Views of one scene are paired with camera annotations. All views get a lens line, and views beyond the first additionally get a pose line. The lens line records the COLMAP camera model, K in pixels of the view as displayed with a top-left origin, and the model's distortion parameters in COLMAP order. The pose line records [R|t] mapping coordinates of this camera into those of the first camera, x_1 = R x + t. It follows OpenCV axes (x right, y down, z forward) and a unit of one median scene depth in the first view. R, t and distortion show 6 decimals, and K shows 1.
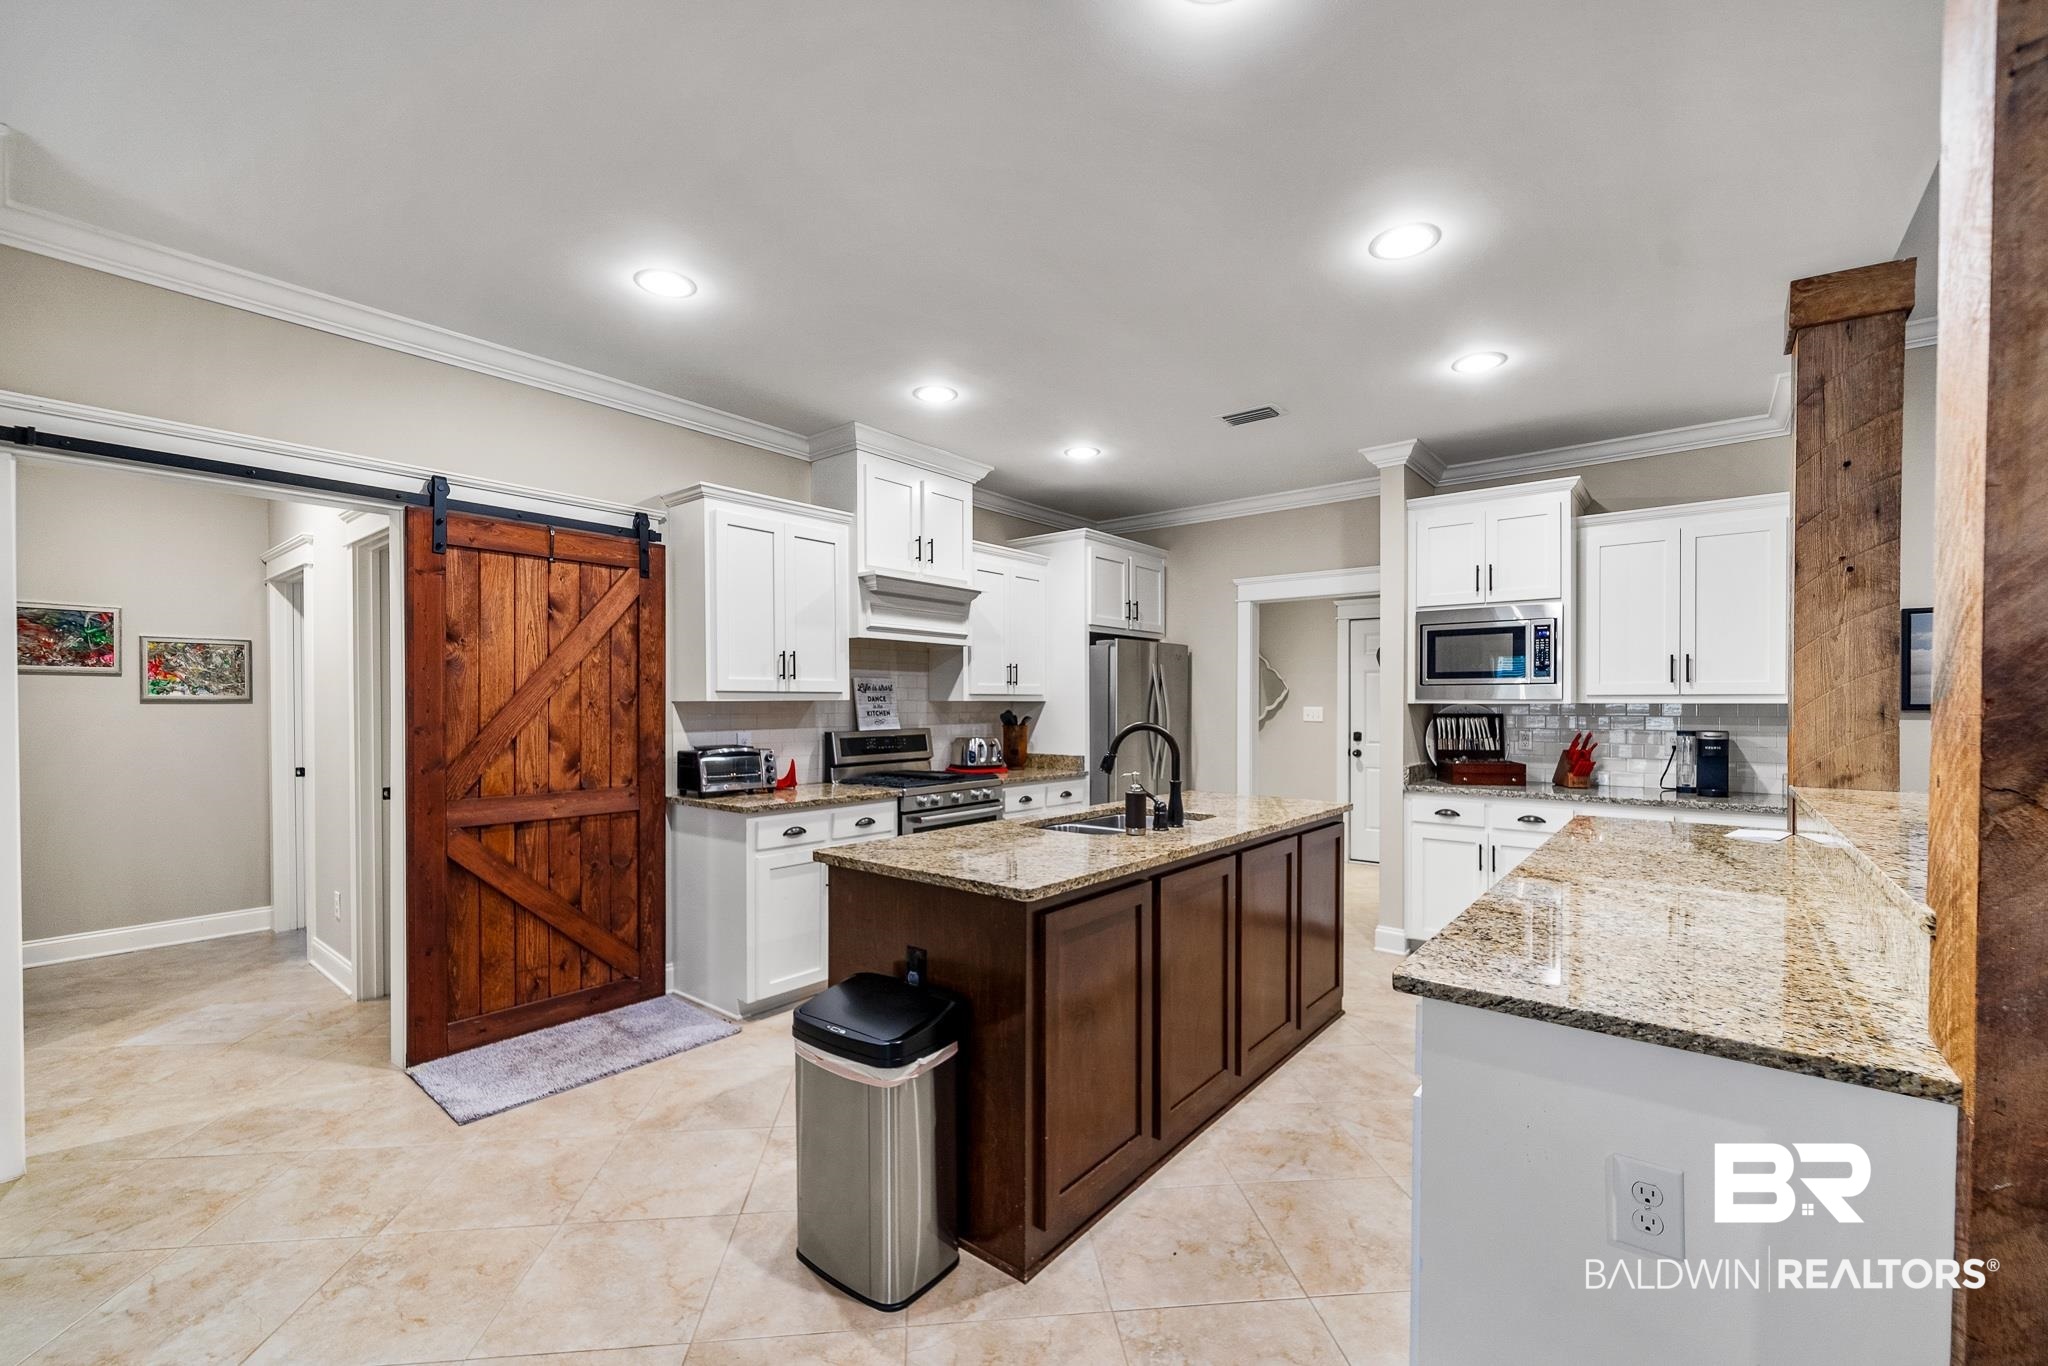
lens RADIAL K [[850.0, 0, 1018.1], [0, 850.0, 709.3], [0, 0, 1]] dist [0.000448, 0.000532]
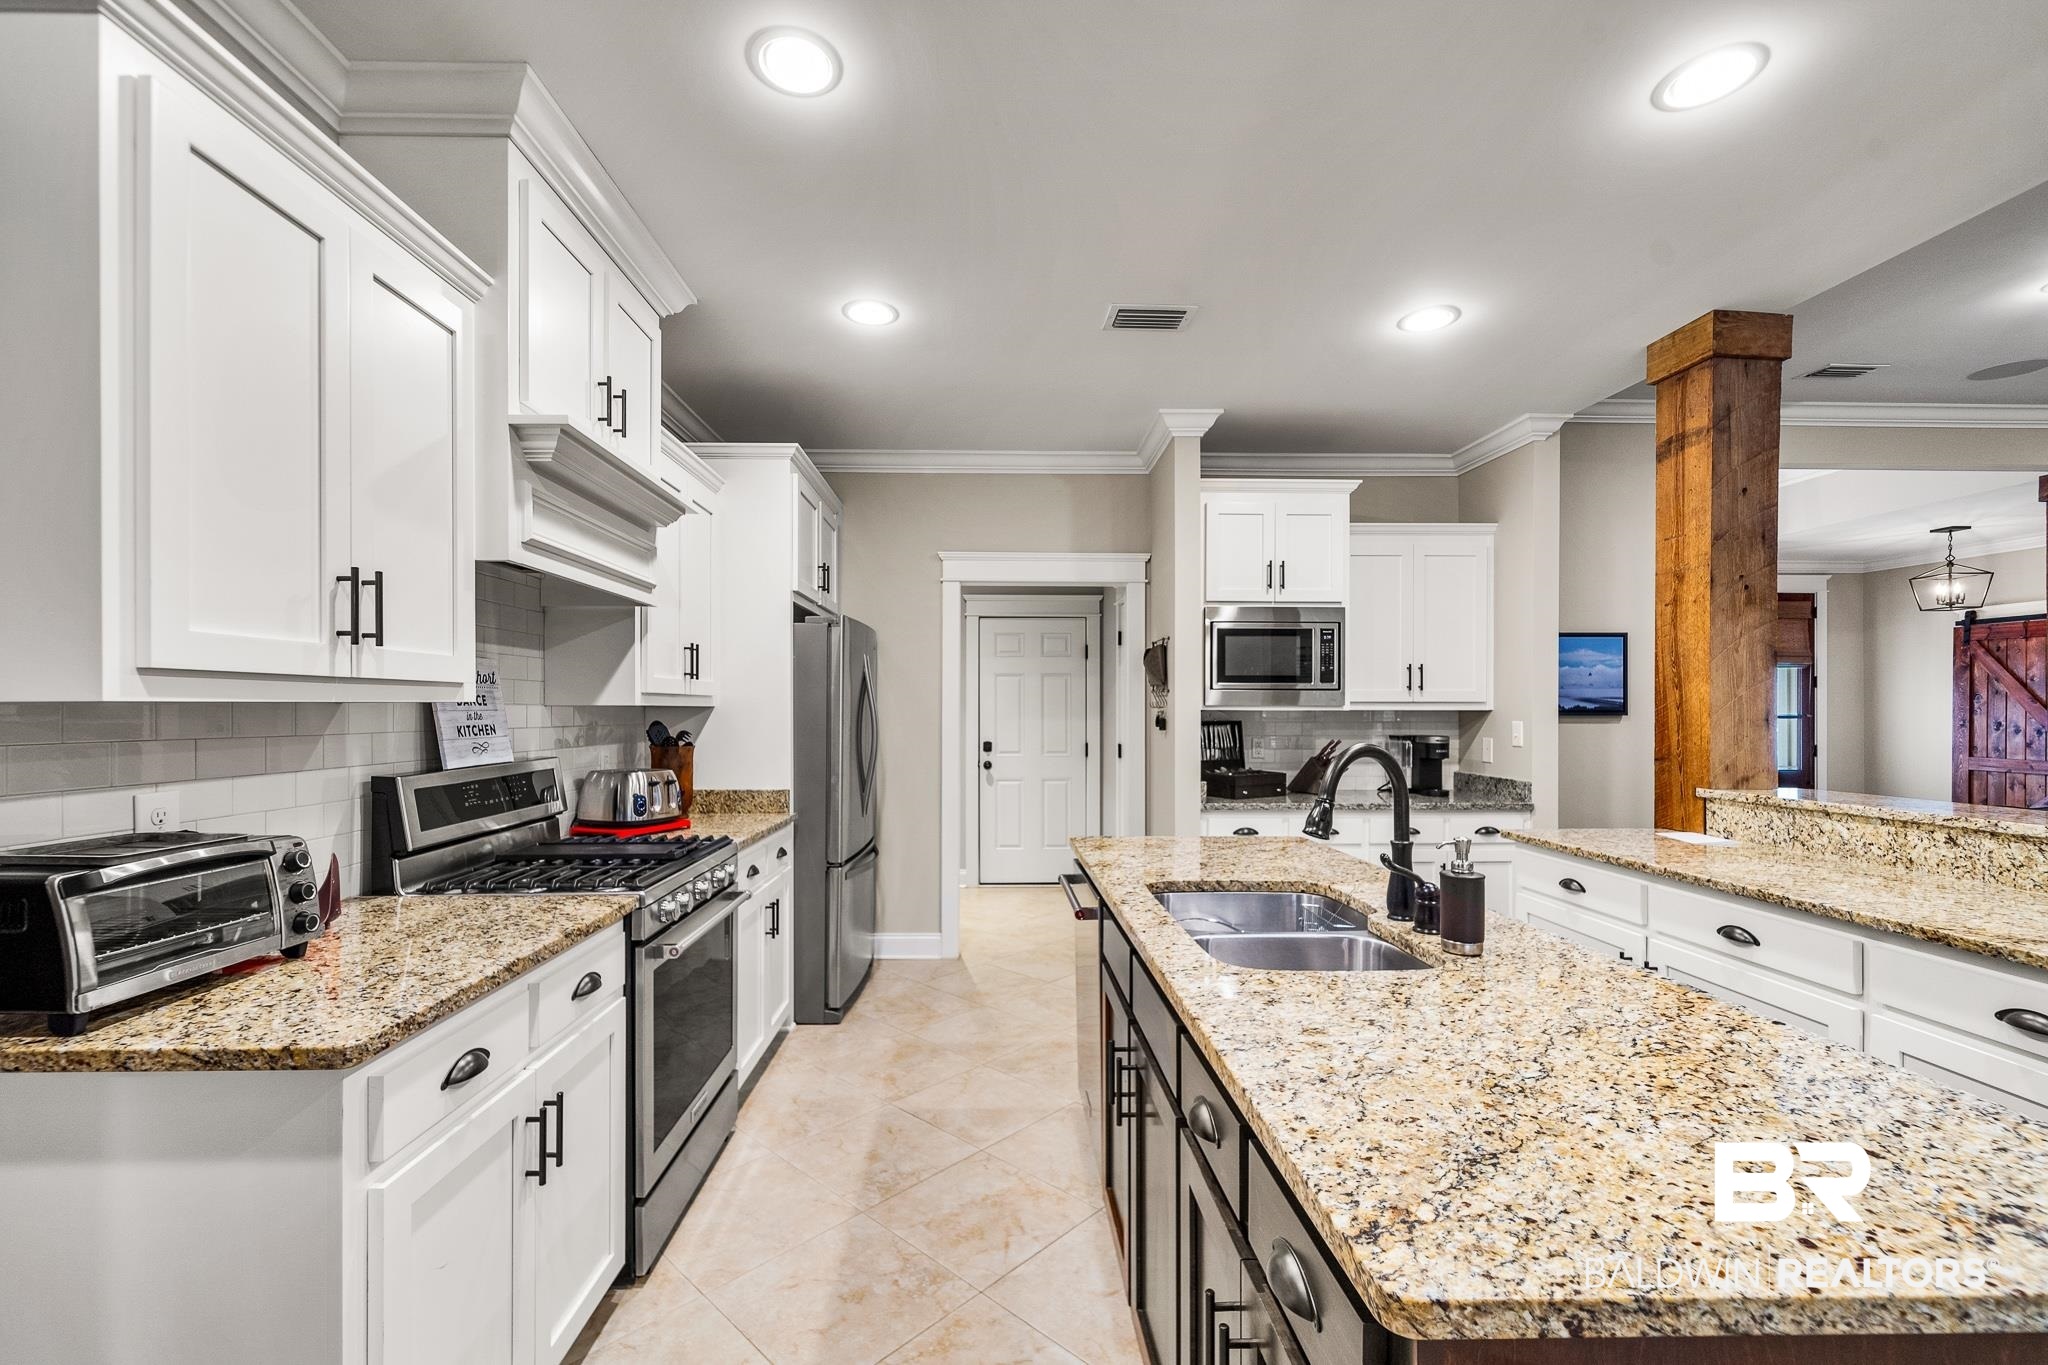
lens RADIAL K [[850.0, 0, 1018.1], [0, 850.0, 708.8], [0, 0, 1]] dist [0.000448, 0.000532]
pose [[0.757809, 0.001128, 0.652475, -0.298427], [0.003926, 0.999973, -0.006289, -0.003984], [-0.652464, 0.007328, 0.757784, 0.533713]]
